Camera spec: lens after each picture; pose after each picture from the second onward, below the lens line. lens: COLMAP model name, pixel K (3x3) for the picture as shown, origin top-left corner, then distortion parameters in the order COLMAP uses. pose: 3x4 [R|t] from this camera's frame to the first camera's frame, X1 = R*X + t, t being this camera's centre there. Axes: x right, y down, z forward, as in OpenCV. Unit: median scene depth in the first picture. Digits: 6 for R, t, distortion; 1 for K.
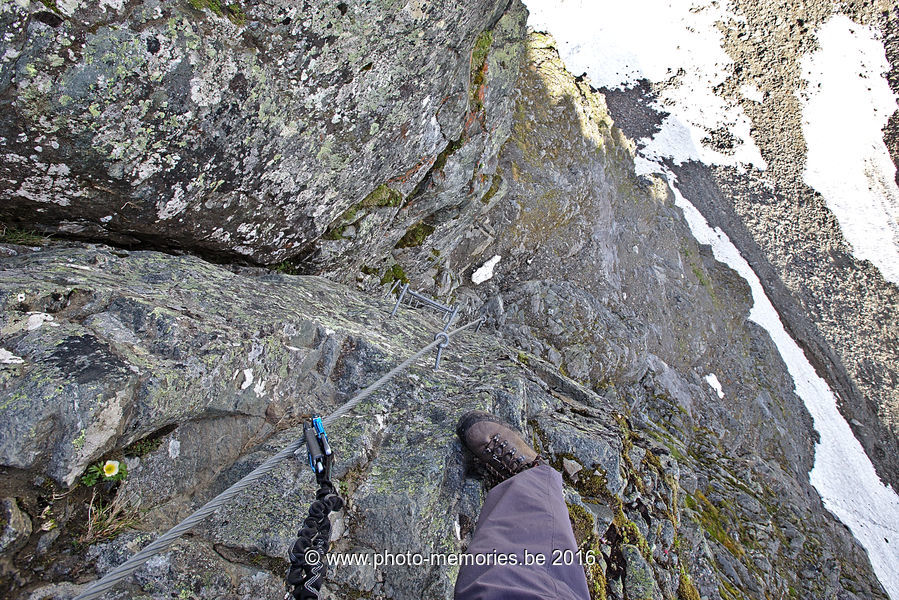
lens RADIAL K [[391.4, 0, 449.5], [0, 391.4, 300.0], [0, 0, 1]] dist [-0.021992, 0.000650]
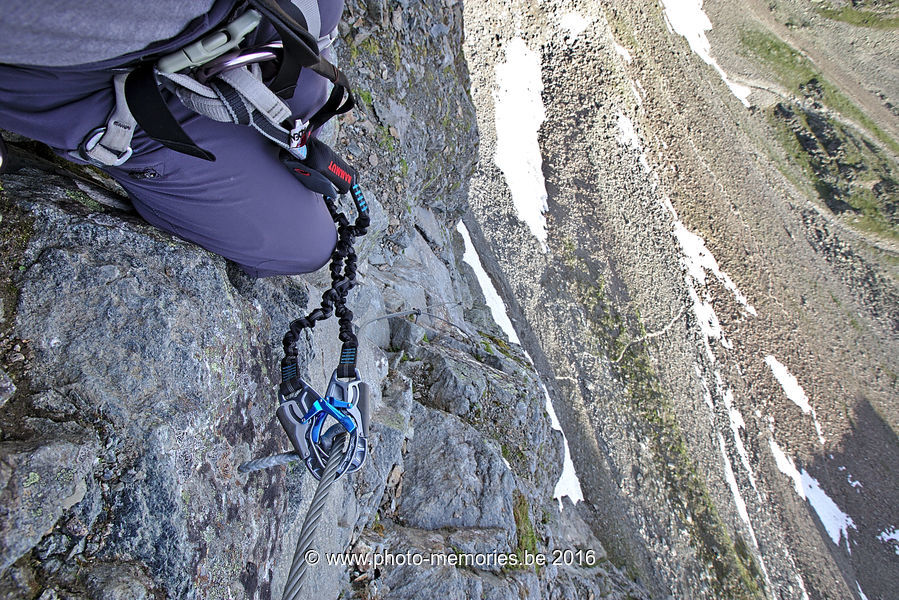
lens RADIAL K [[419.8, 0, 449.5], [0, 419.8, 300.0], [0, 0, 1]] dist [-0.058714, 0.025095]
pose [[0.809254, -0.076423, 0.582467, -0.178608], [-0.003174, 0.990919, 0.134423, -0.012336], [-0.587451, -0.110631, 0.801662, -0.230070]]
